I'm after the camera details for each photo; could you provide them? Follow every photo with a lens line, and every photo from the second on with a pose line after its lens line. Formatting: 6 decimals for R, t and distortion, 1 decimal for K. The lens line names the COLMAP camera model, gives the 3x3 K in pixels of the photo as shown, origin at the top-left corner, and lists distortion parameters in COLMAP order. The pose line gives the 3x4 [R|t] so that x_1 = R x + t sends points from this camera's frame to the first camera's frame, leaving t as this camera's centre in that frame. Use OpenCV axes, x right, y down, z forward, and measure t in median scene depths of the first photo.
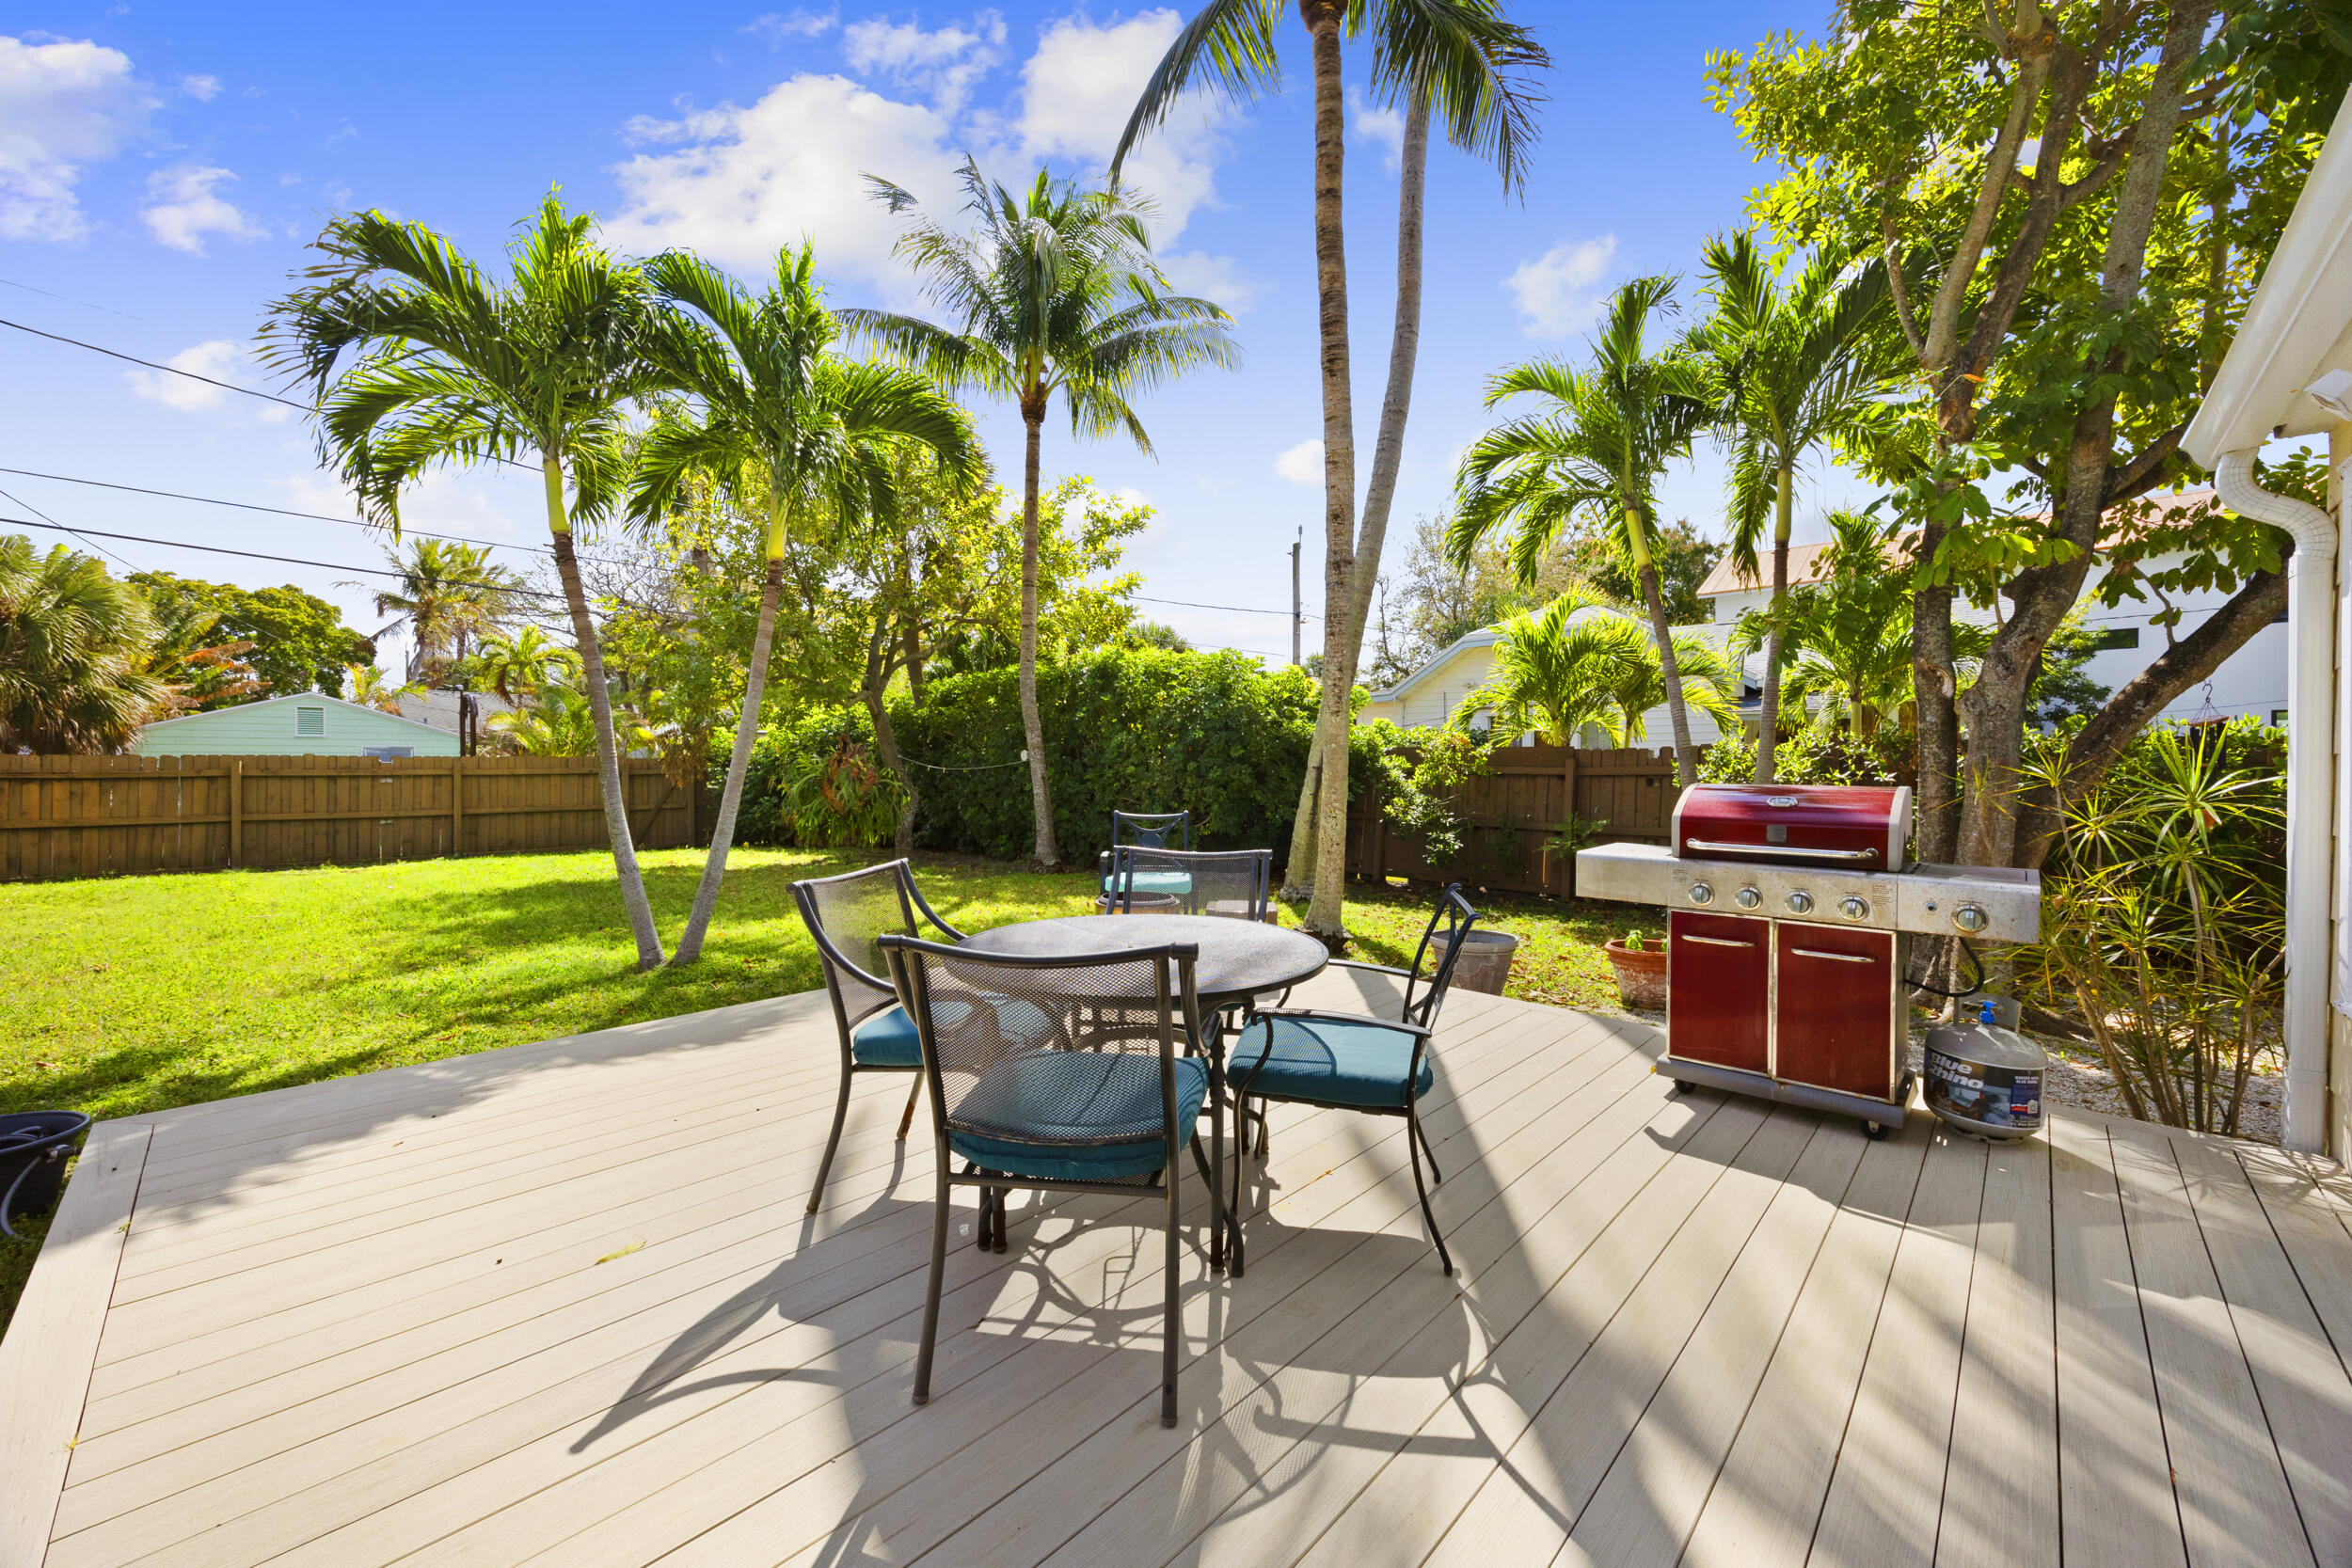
lens RADIAL K [[895.6, 0, 1192.2], [0, 895.6, 768.4], [0, 0, 1]] dist [-0.000138, -0.000162]
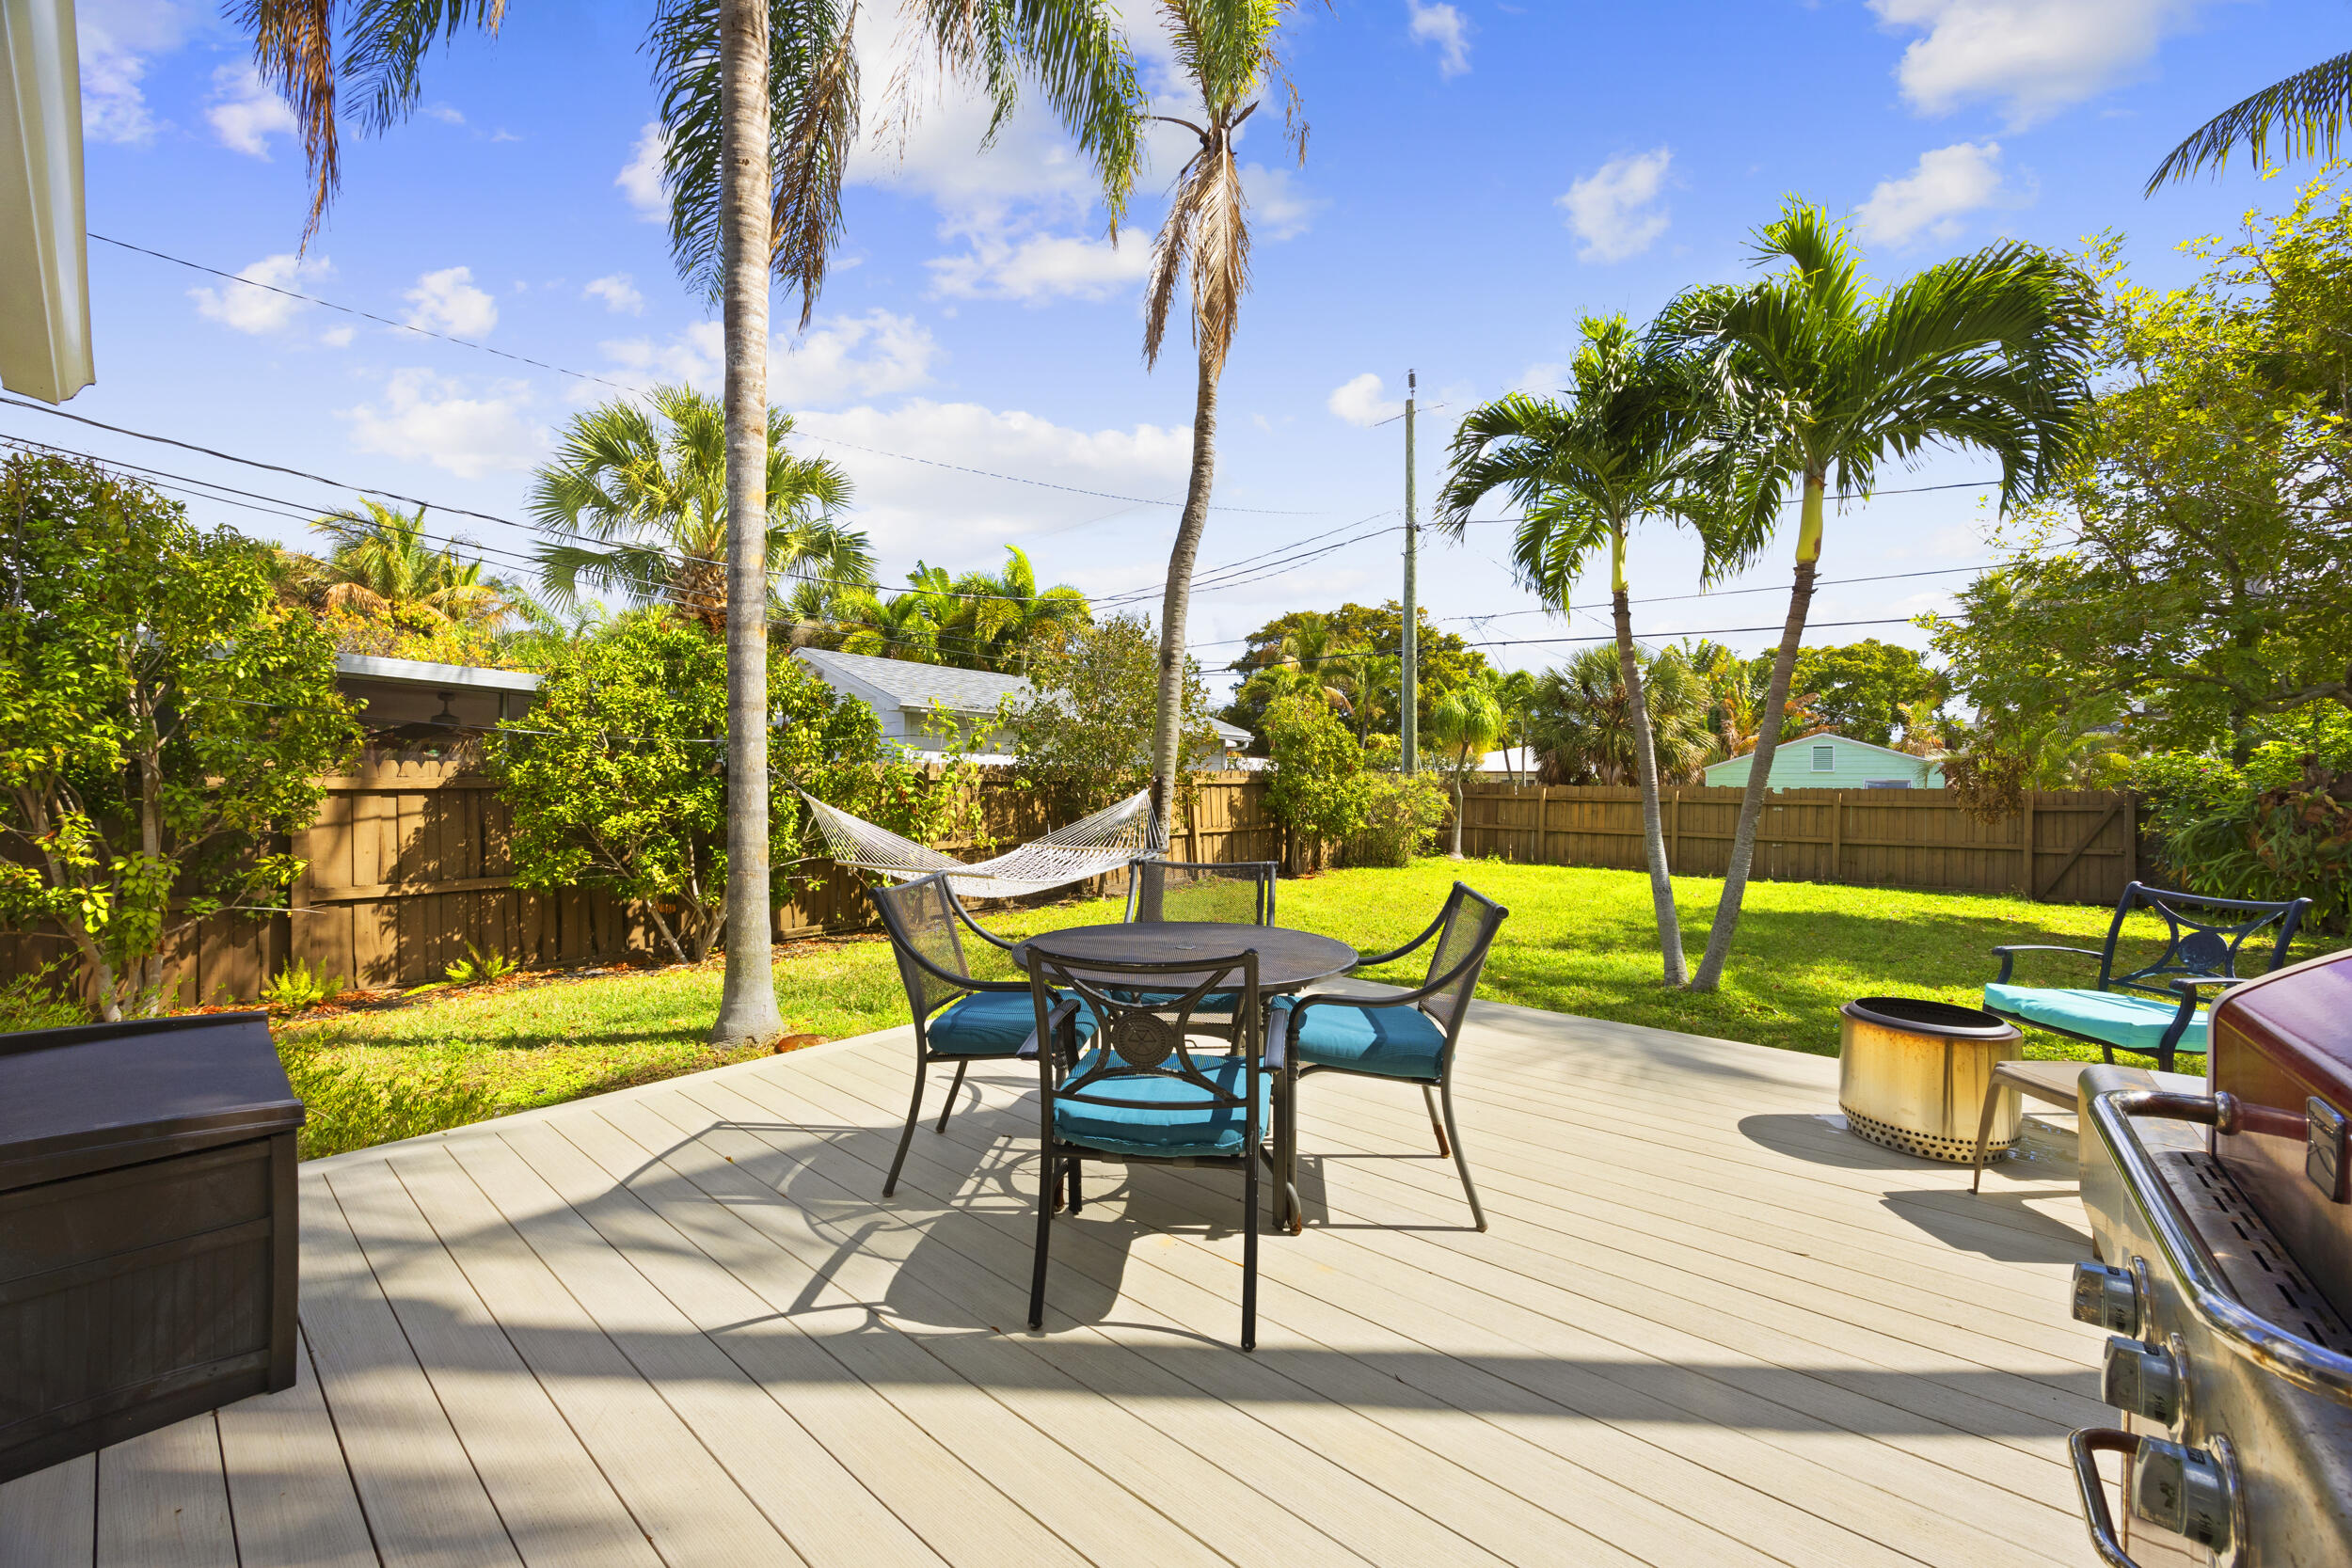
lens RADIAL K [[895.6, 0, 1185.5], [0, 895.6, 795.2], [0, 0, 1]] dist [-0.000138, -0.000162]
pose [[0.071264, 0.014014, -0.997359, 1.019619], [-0.023162, 0.999655, 0.012391, -0.006402], [0.997189, 0.022218, 0.071564, 0.897906]]
